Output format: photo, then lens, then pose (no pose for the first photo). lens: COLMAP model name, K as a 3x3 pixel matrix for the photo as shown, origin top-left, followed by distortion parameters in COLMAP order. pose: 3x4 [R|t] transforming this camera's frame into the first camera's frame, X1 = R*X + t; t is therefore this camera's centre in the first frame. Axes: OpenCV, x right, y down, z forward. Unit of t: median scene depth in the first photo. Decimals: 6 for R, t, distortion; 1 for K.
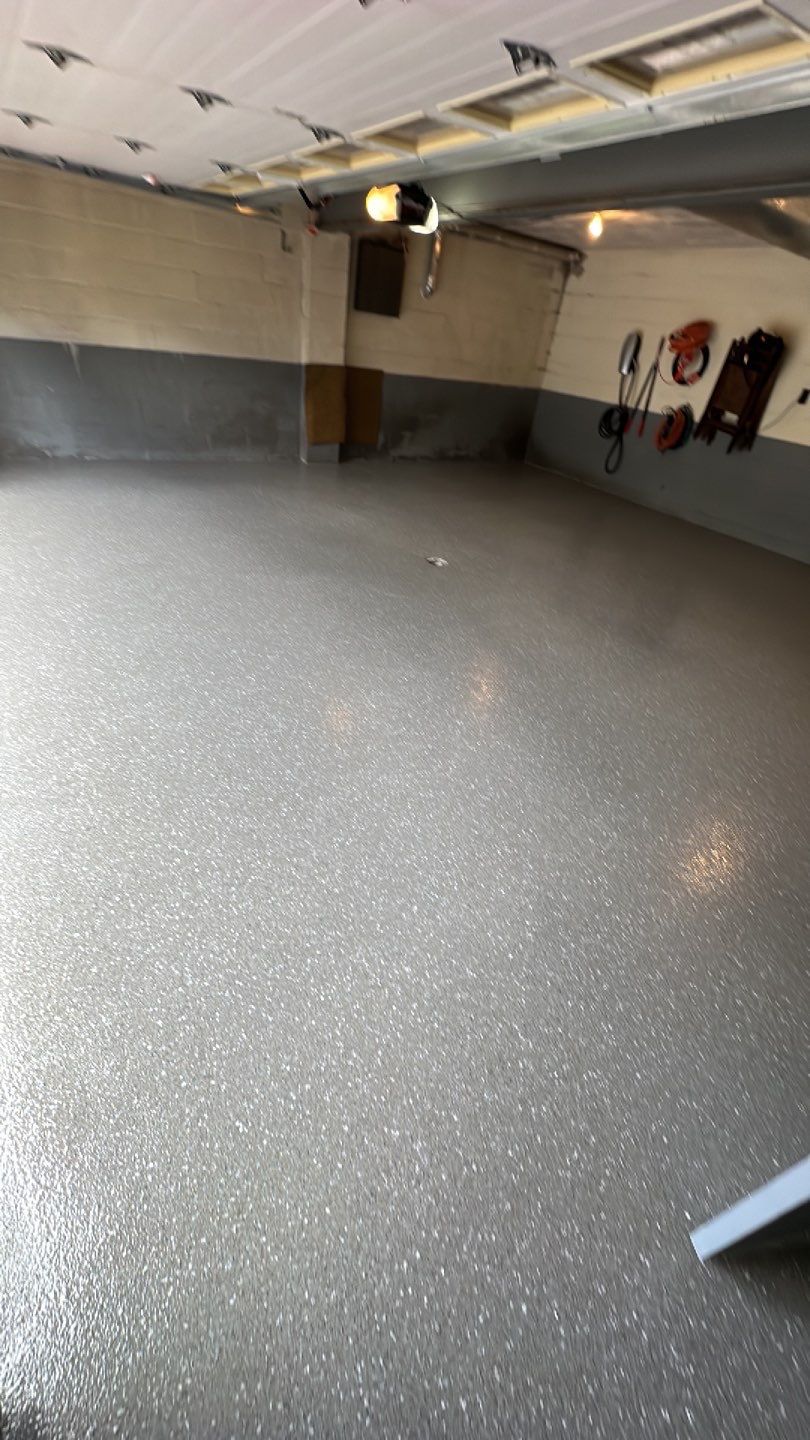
lens RADIAL K [[552.5, 0, 407.7], [0, 552.5, 717.8], [0, 0, 1]] dist [-0.003125, 0.000650]
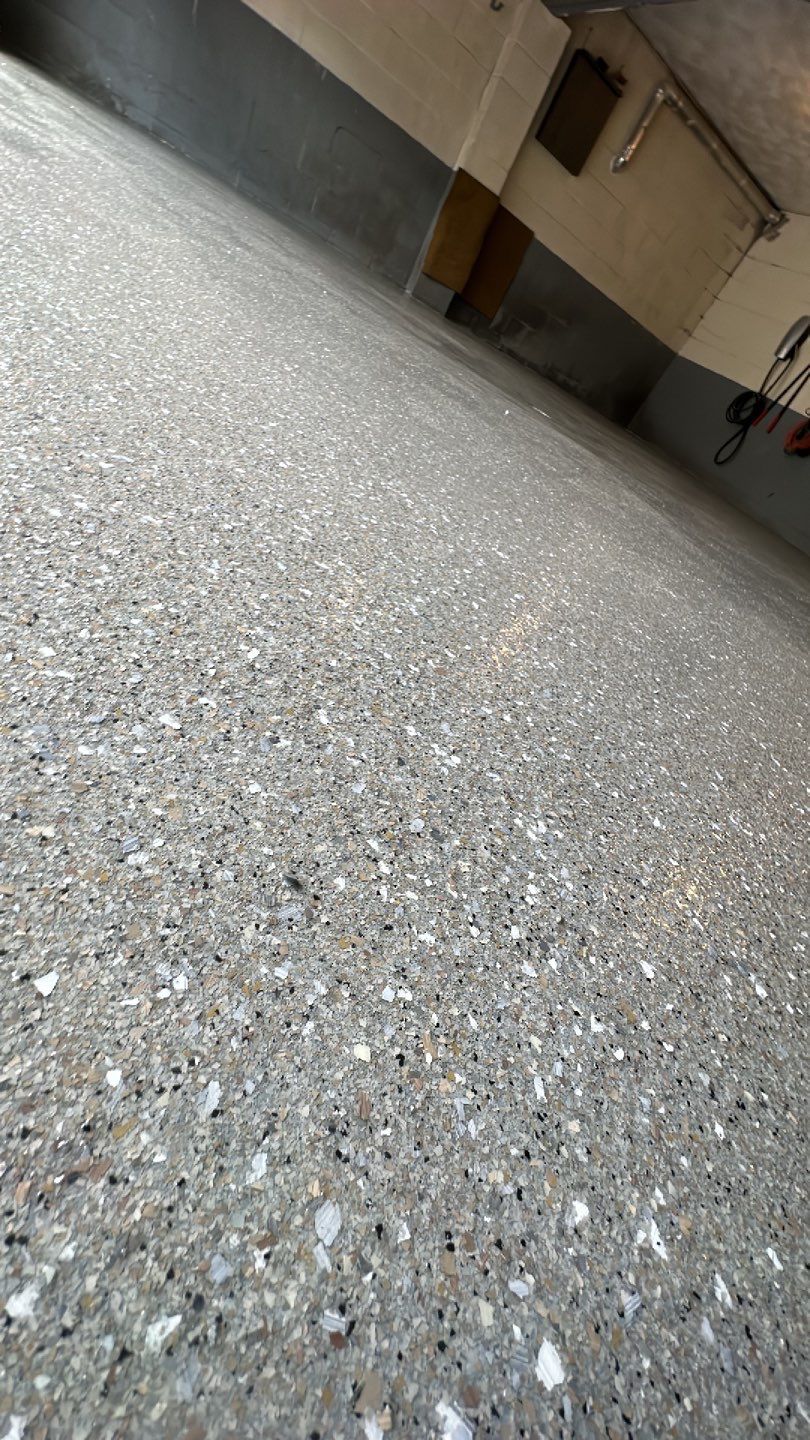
lens RADIAL K [[552.5, 0, 404.6], [0, 552.5, 722.1], [0, 0, 1]] dist [-0.003125, 0.000650]
pose [[0.927341, 0.367875, 0.068600, -0.012025], [-0.369064, 0.929390, 0.005076, 0.149574], [-0.061889, -0.030025, 0.997631, 0.155169]]
